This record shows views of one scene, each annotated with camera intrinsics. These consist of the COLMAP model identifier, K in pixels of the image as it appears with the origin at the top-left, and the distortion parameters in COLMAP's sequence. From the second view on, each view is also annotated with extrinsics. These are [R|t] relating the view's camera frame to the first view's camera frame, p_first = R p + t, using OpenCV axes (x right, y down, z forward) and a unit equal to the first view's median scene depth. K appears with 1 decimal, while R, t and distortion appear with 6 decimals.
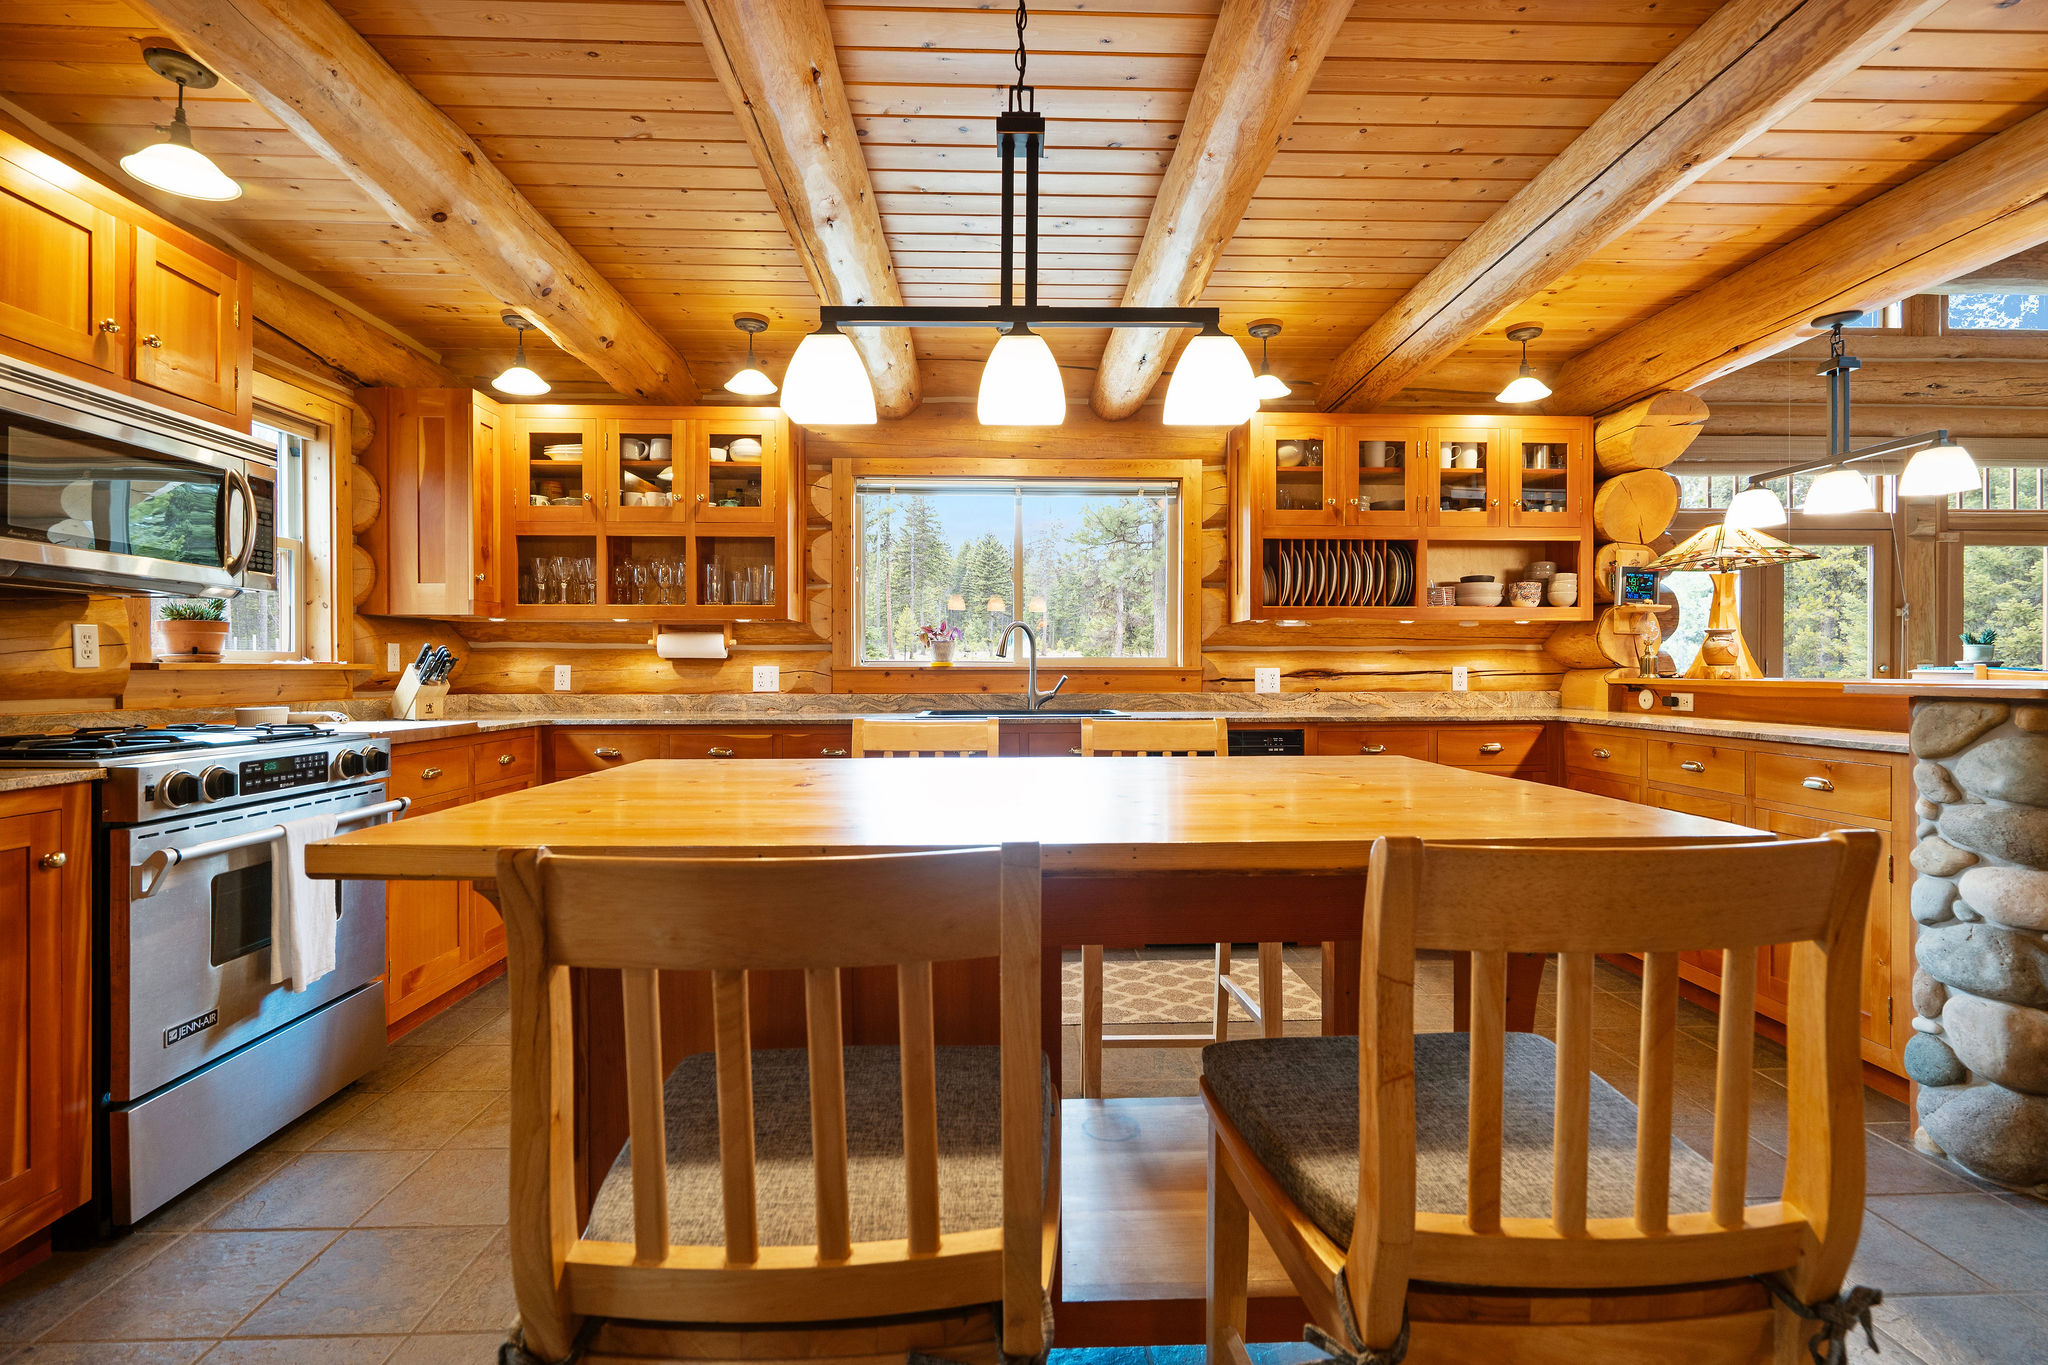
lens RADIAL K [[938.8, 0, 1022.2], [0, 938.8, 685.8], [0, 0, 1]] dist [-0.003357, 0.002276]
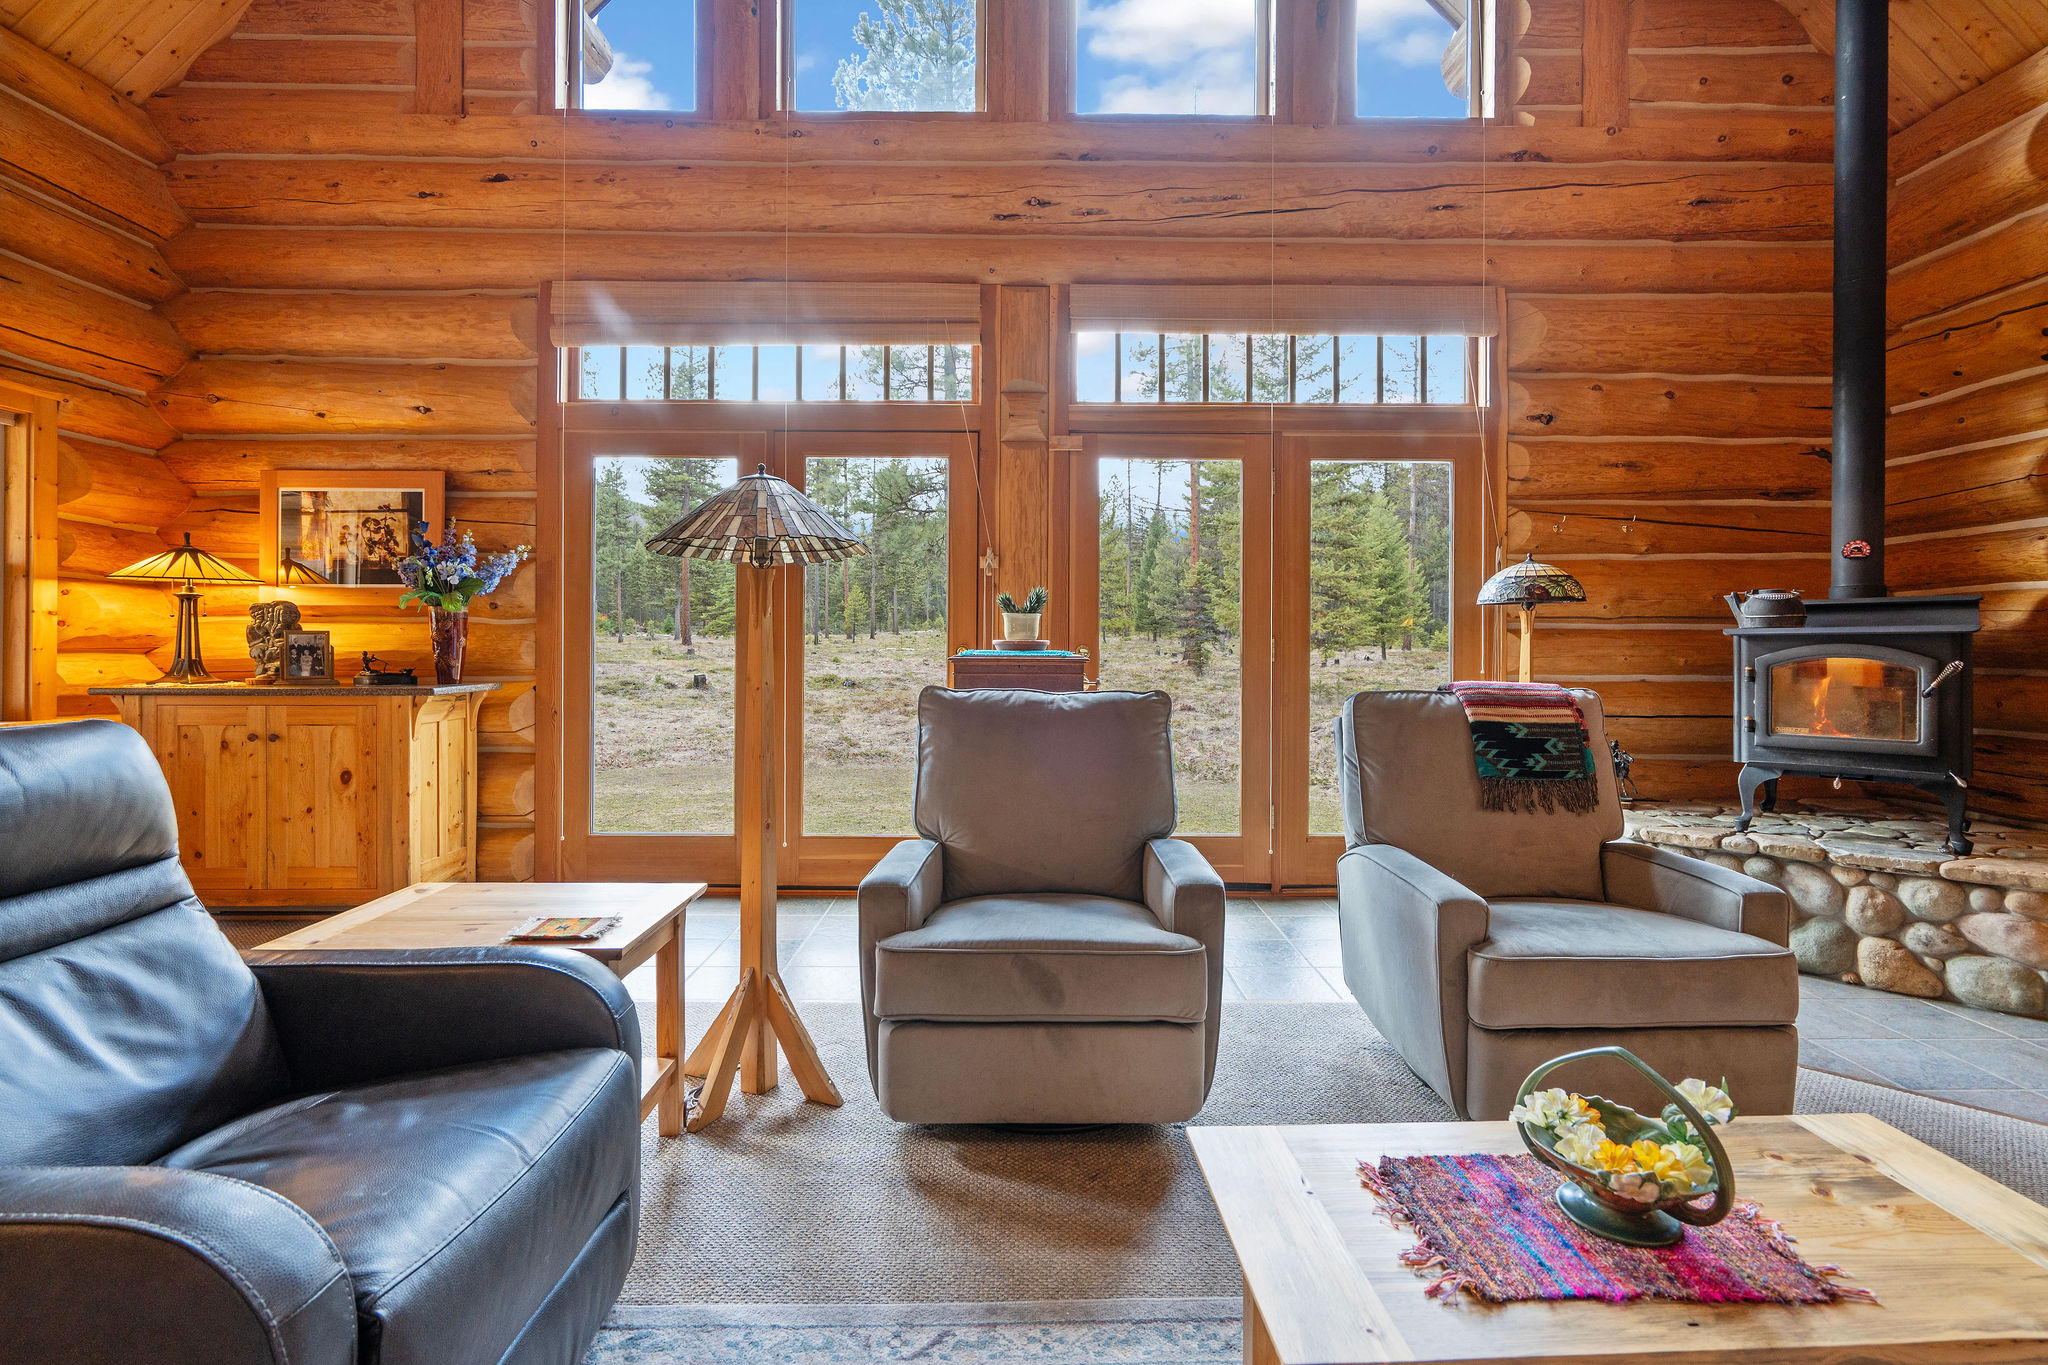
lens RADIAL K [[938.8, 0, 1028.8], [0, 938.8, 666.6], [0, 0, 1]] dist [-0.003357, 0.002276]
pose [[0.999727, 0.002875, -0.023200, 0.980559], [-0.002717, 0.999973, 0.006841, -0.012120], [0.023219, -0.006776, 0.999707, 0.366629]]
